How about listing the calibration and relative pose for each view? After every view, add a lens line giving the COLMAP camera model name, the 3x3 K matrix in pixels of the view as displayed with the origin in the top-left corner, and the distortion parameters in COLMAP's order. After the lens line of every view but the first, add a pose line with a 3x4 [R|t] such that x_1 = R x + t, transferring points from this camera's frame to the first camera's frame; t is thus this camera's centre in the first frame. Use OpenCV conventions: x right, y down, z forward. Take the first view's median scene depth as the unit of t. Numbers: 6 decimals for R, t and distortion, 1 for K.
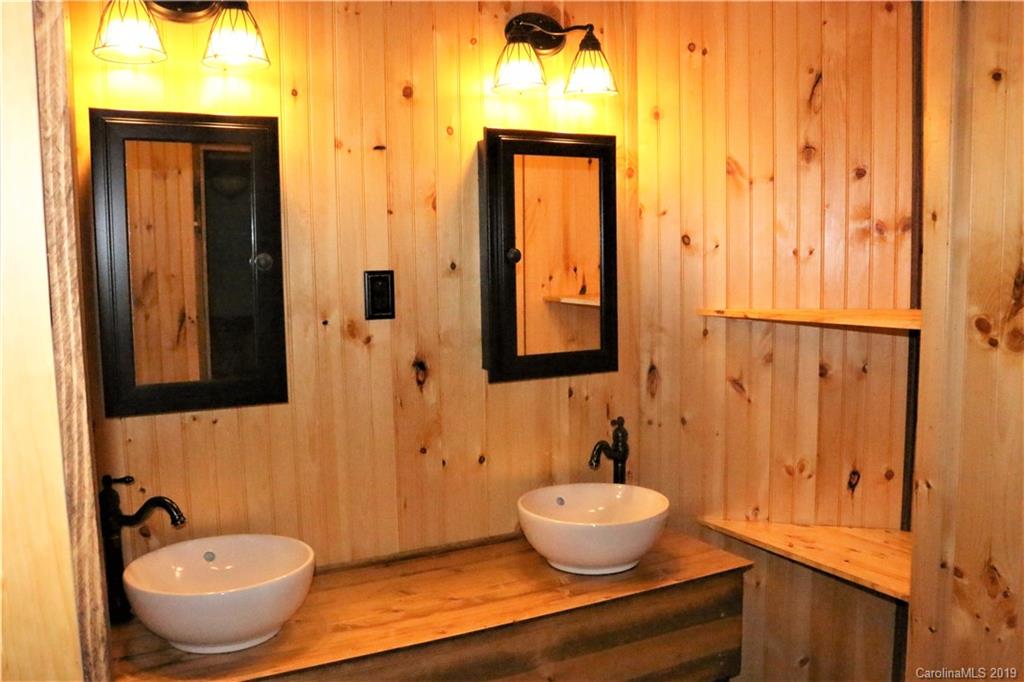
lens RADIAL K [[839.3, 0, 516.4], [0, 839.3, 346.5], [0, 0, 1]] dist [-0.172372, 0.164830]
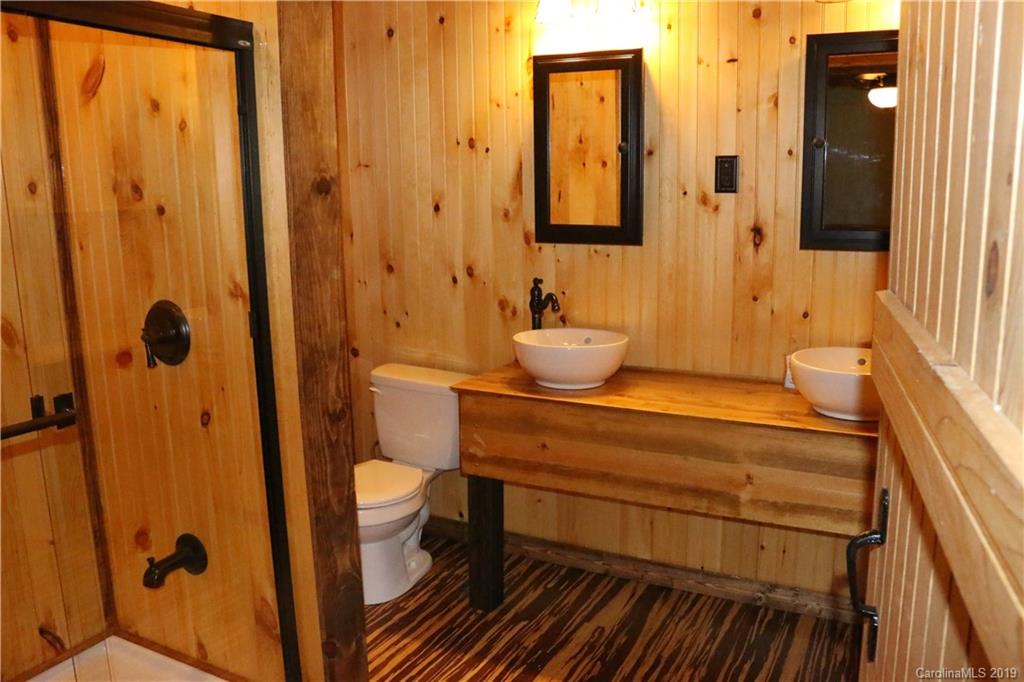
lens RADIAL K [[839.3, 0, 516.4], [0, 839.3, 346.5], [0, 0, 1]] dist [-0.172372, 0.164830]
pose [[0.568868, 0.161524, -0.806411, 0.743312], [-0.075752, 0.986647, 0.144188, 0.044009], [0.818933, -0.020937, 0.573508, -0.023162]]
